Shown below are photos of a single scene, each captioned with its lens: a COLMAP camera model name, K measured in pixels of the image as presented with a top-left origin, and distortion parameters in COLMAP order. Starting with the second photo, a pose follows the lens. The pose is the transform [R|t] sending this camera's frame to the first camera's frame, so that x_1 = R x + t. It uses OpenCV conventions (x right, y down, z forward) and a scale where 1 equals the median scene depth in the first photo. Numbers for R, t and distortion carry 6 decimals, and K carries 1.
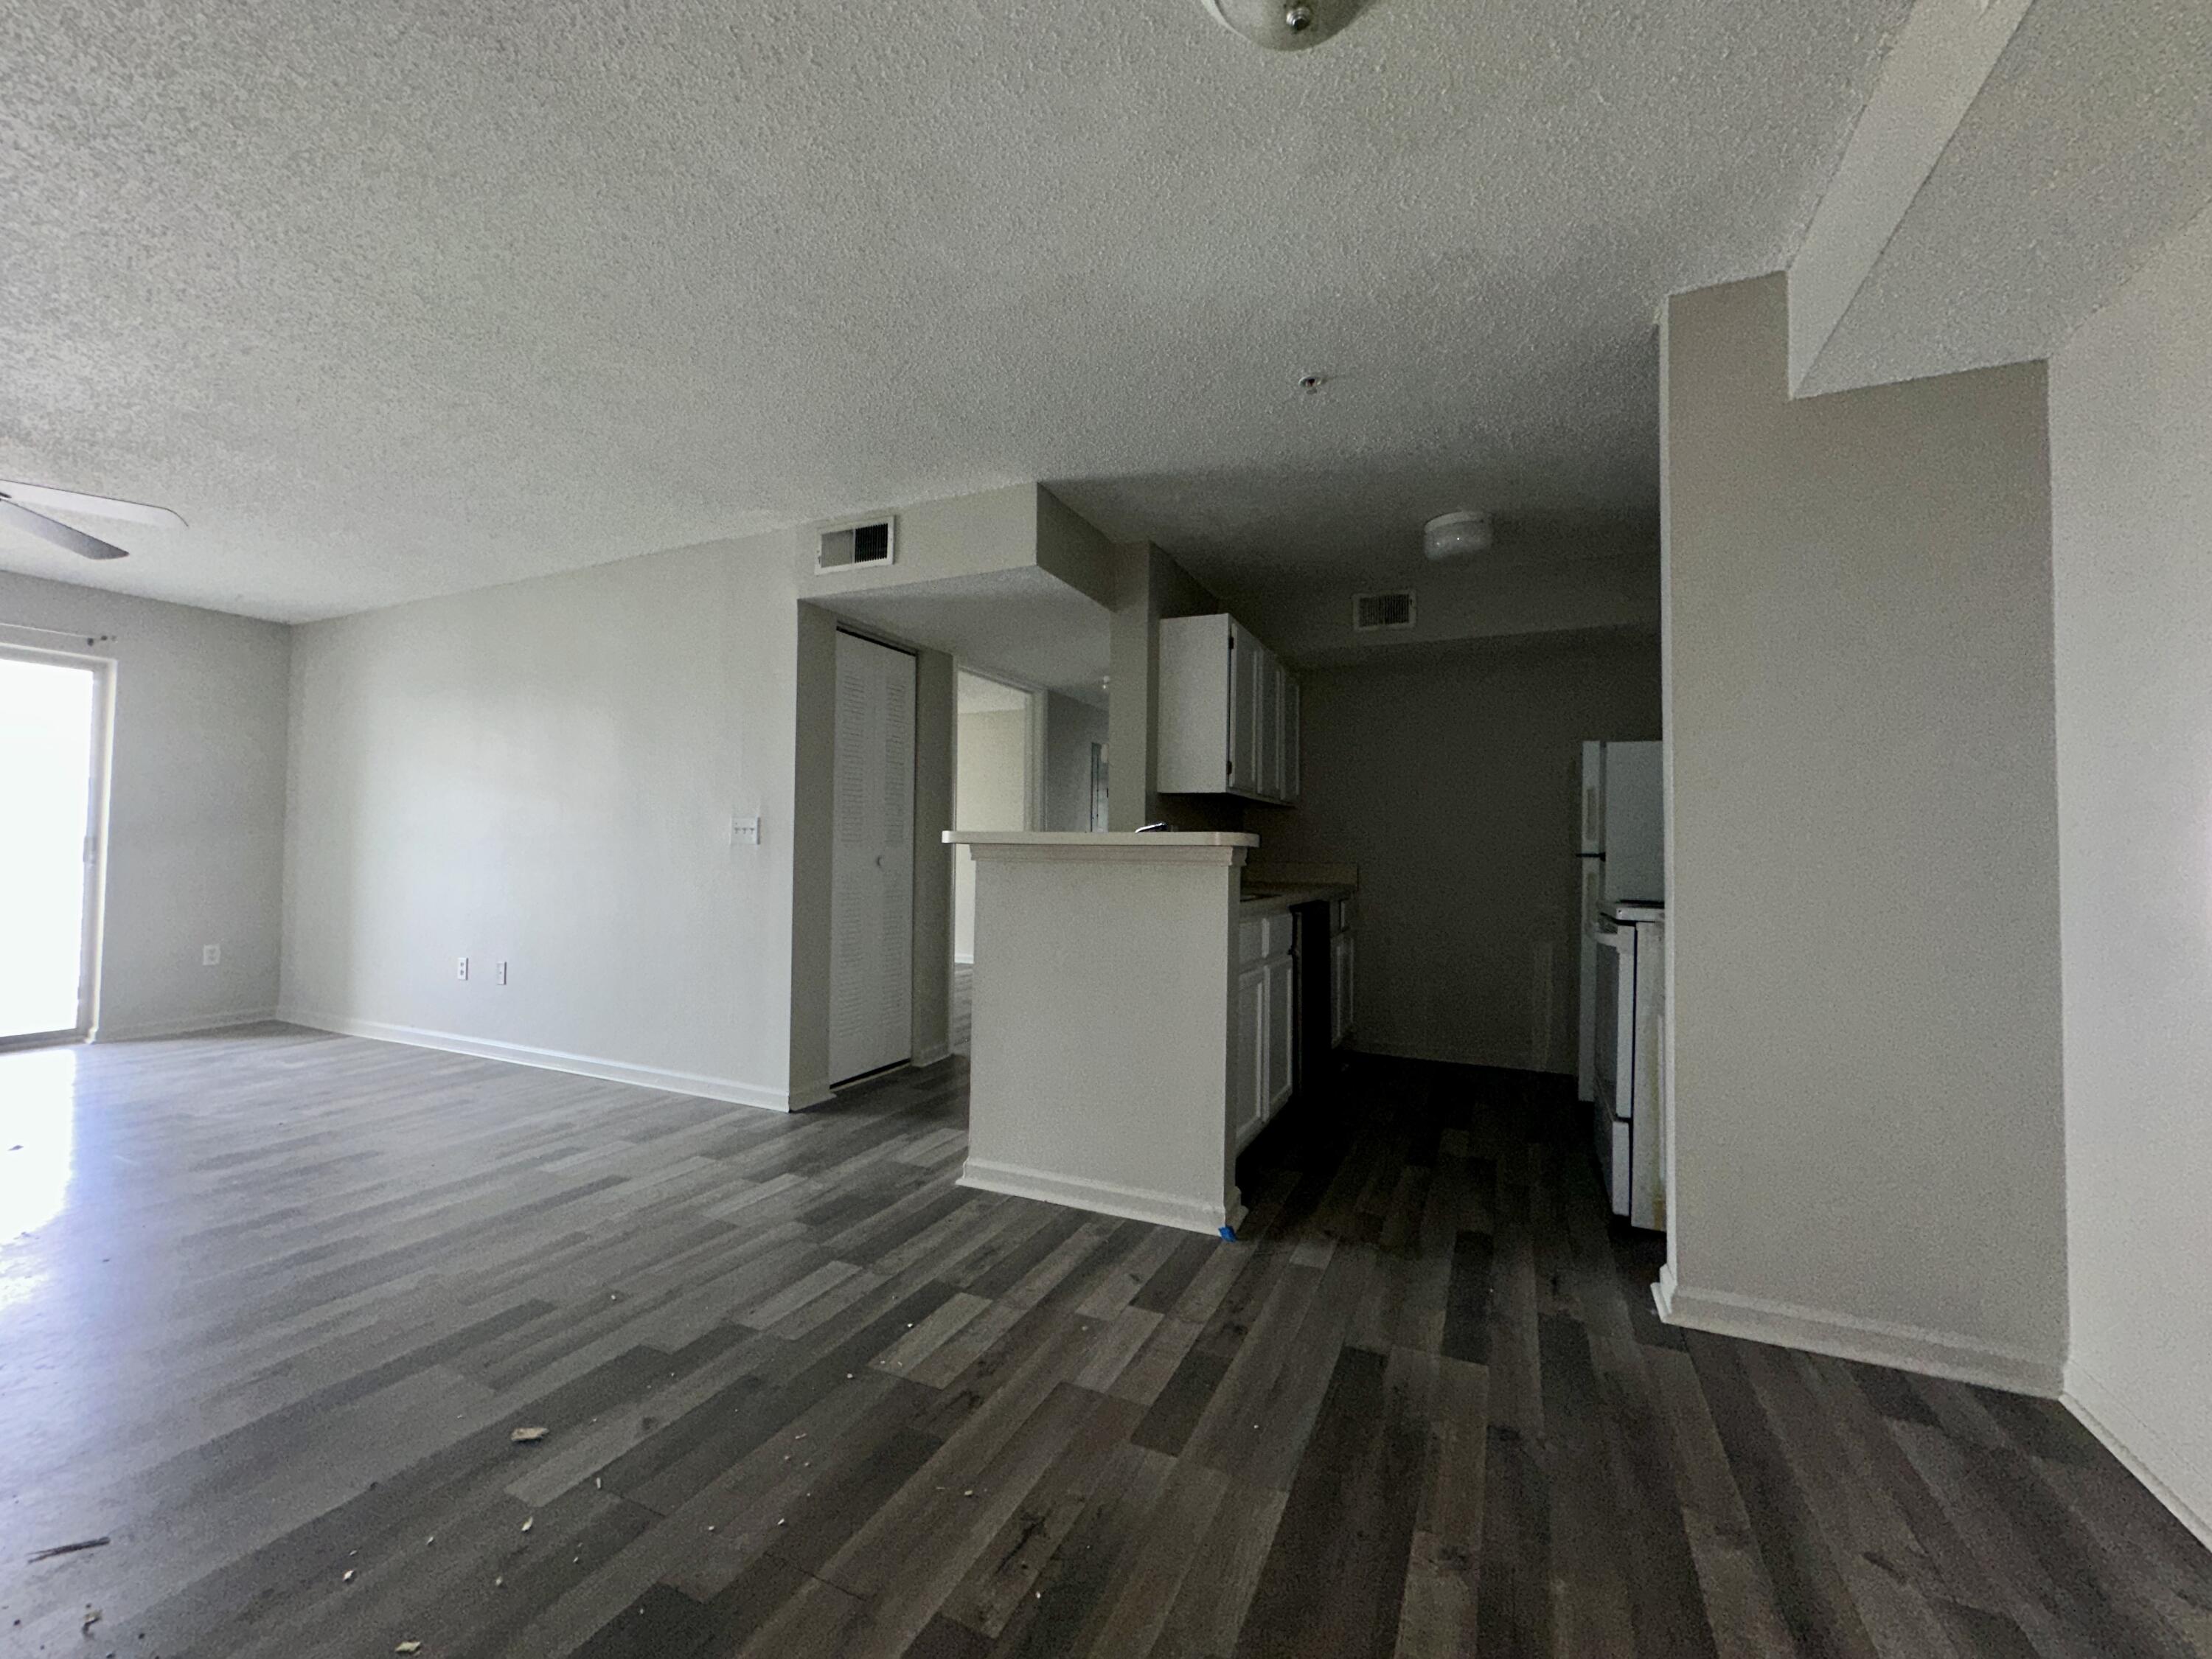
lens RADIAL K [[882.3, 0, 1106.0], [0, 882.3, 829.5], [0, 0, 1]] dist [-0.003598, 0.000250]
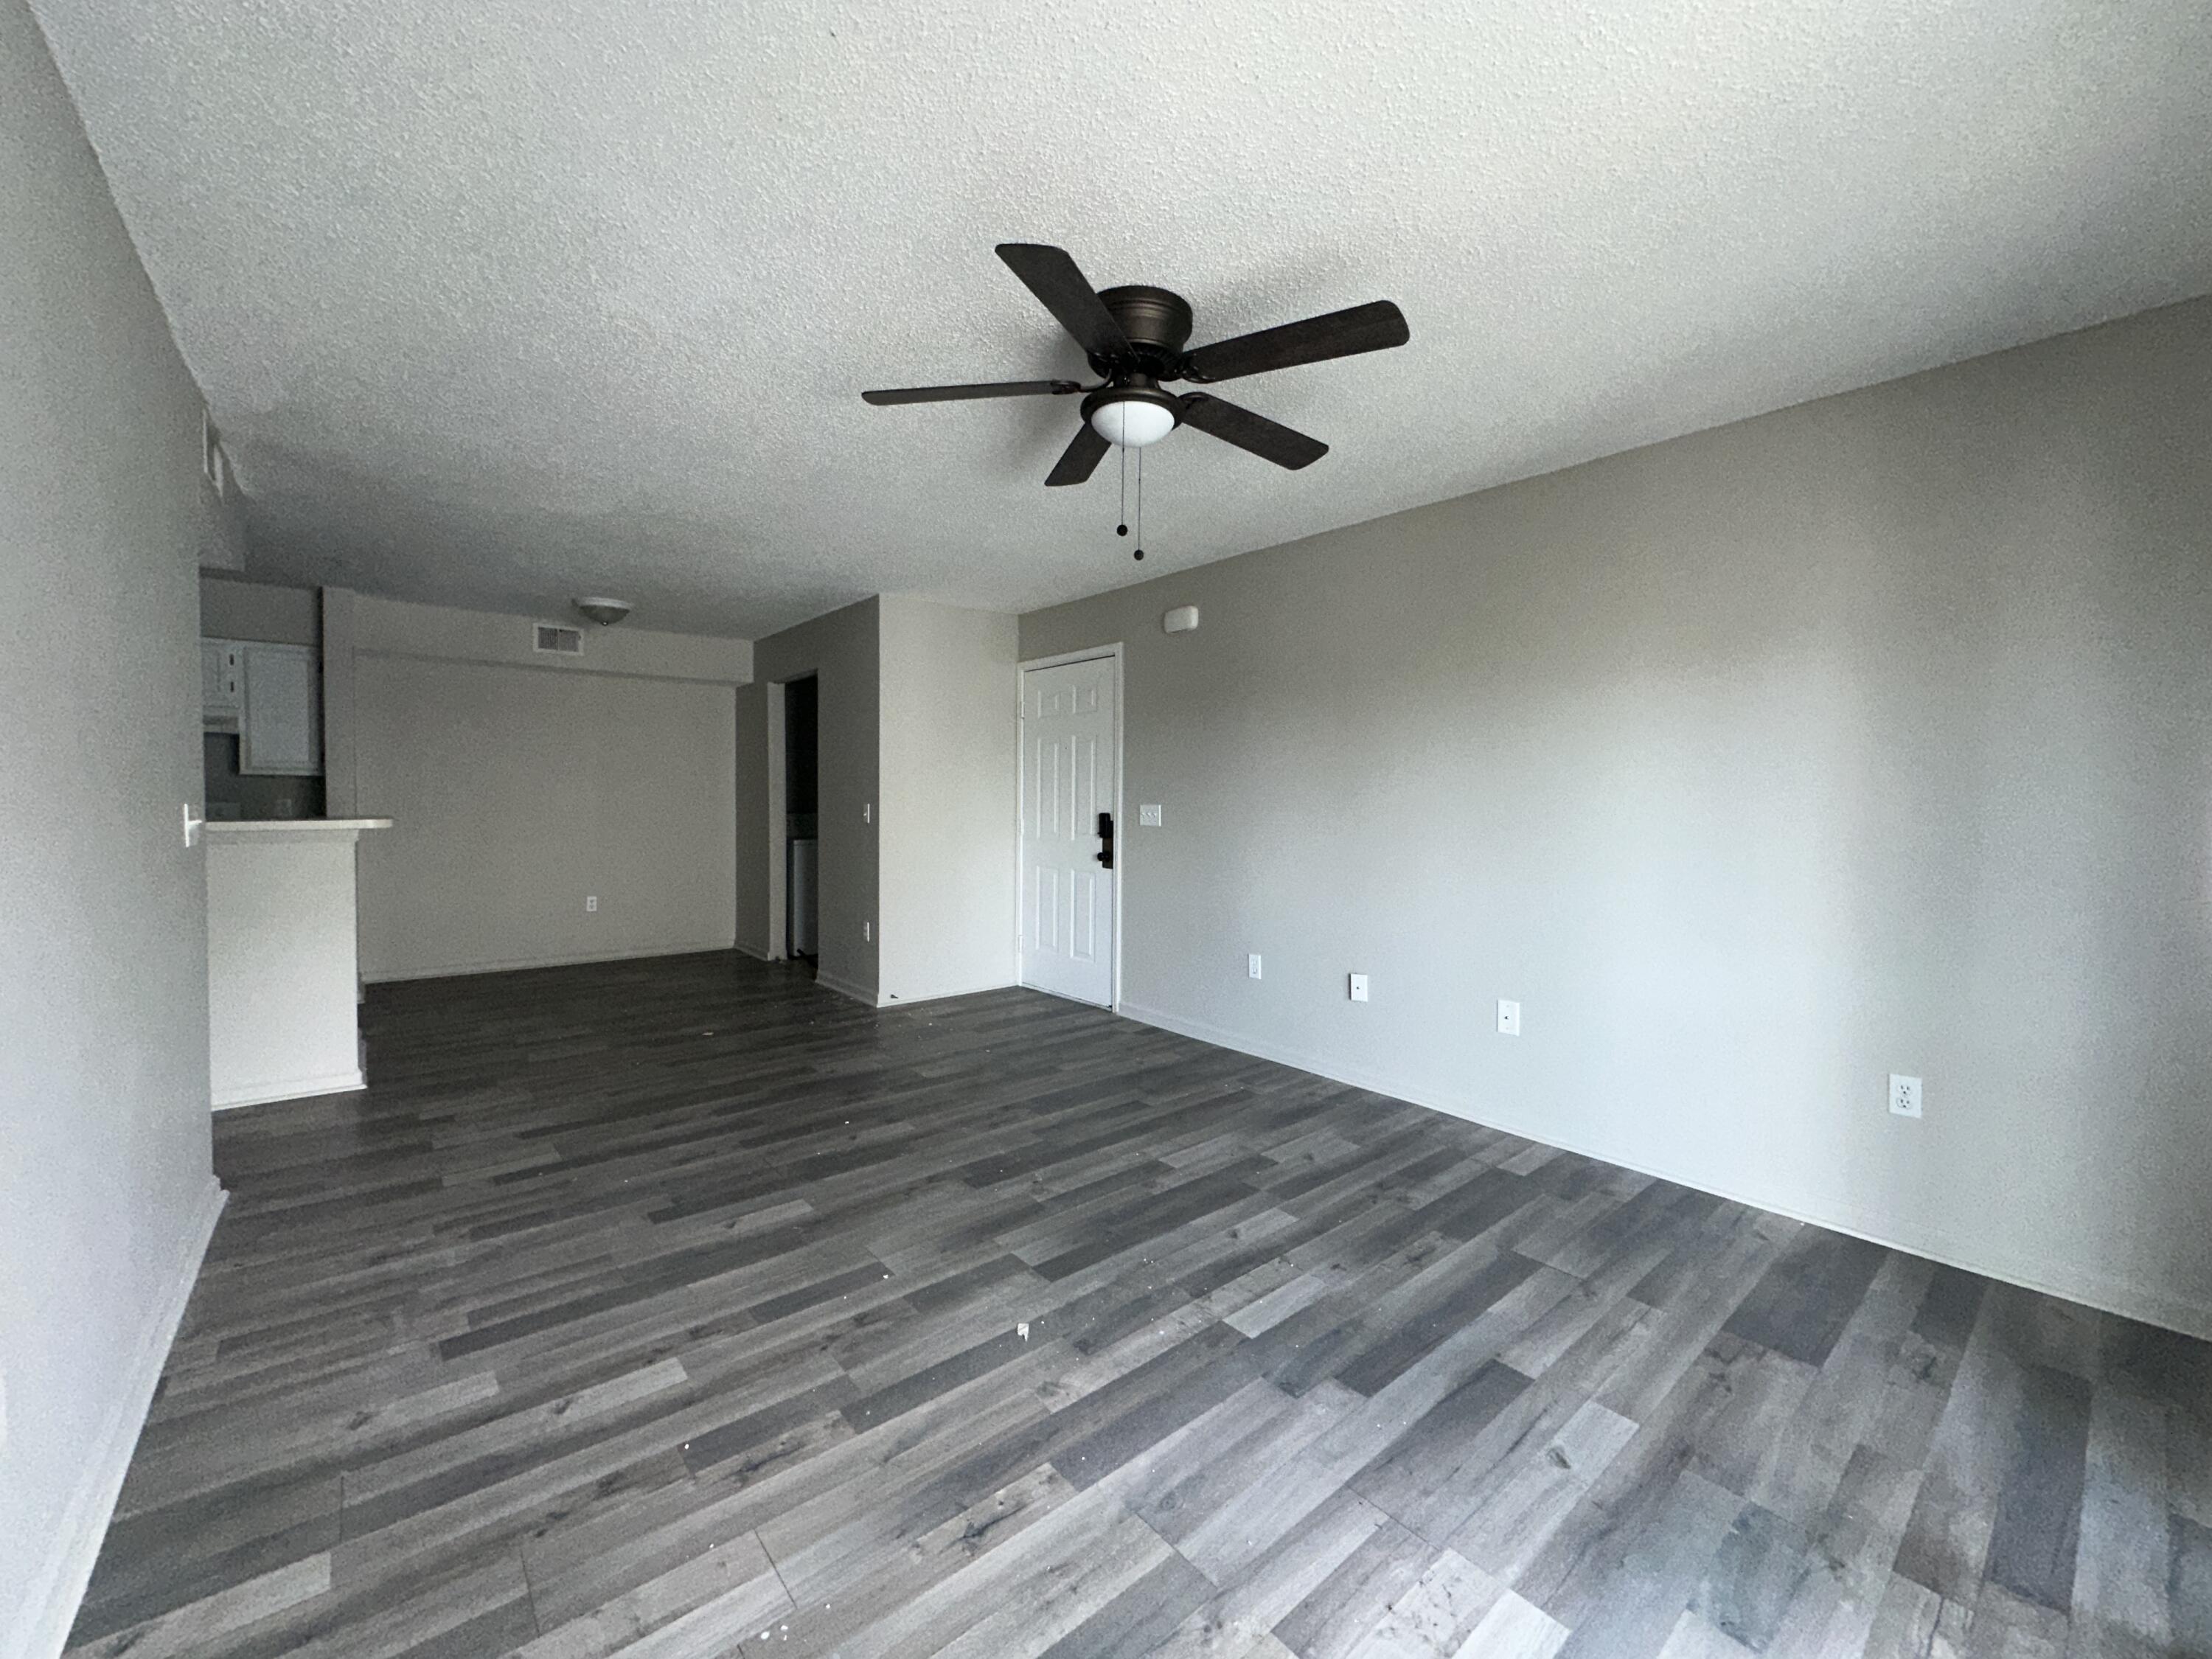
lens RADIAL K [[882.3, 0, 1106.0], [0, 882.3, 829.5], [0, 0, 1]] dist [-0.003598, 0.000250]
pose [[-0.905442, -0.034074, 0.423100, -1.593446], [-0.033375, 0.999402, 0.009062, -0.029356], [-0.423155, -0.005916, -0.906038, 1.611907]]
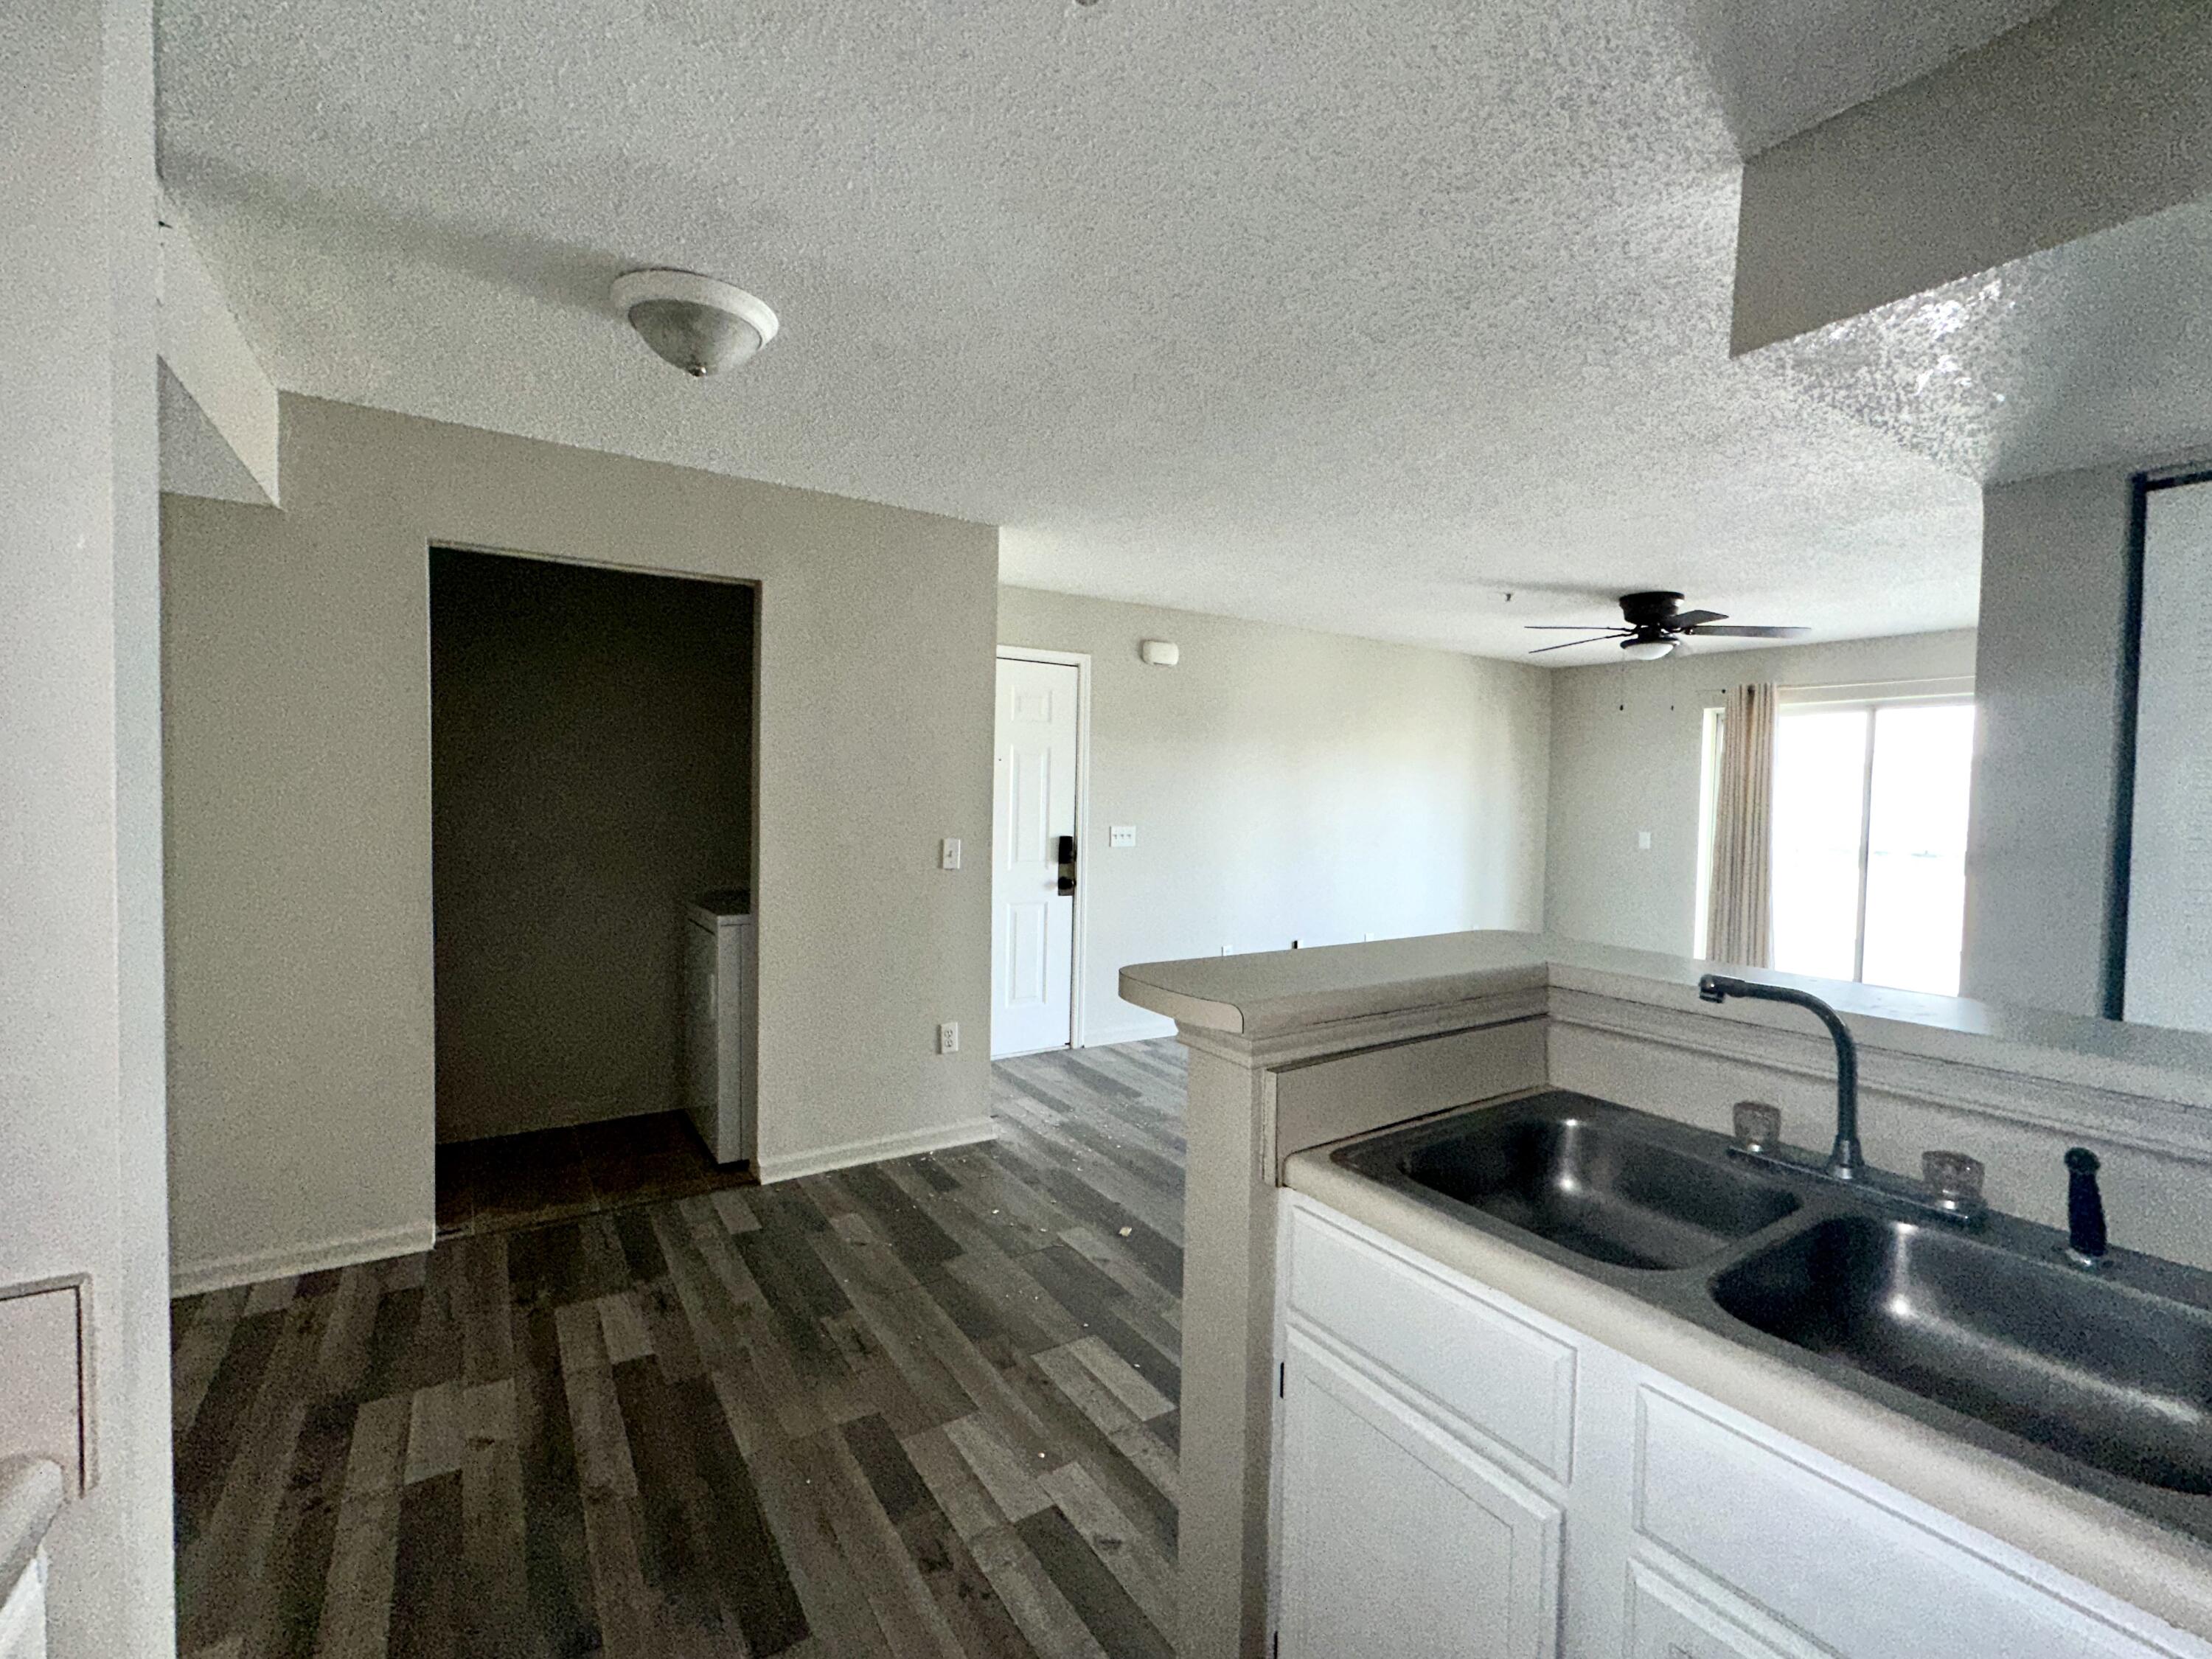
lens RADIAL K [[966.3, 0, 1106.0], [0, 966.3, 829.5], [0, 0, 1]] dist [-0.004548, -0.000195]
pose [[-0.528637, 0.007924, -0.848811, 0.525836], [-0.000991, 0.999950, 0.009952, -0.073845], [0.848847, 0.006102, -0.528603, 1.039339]]
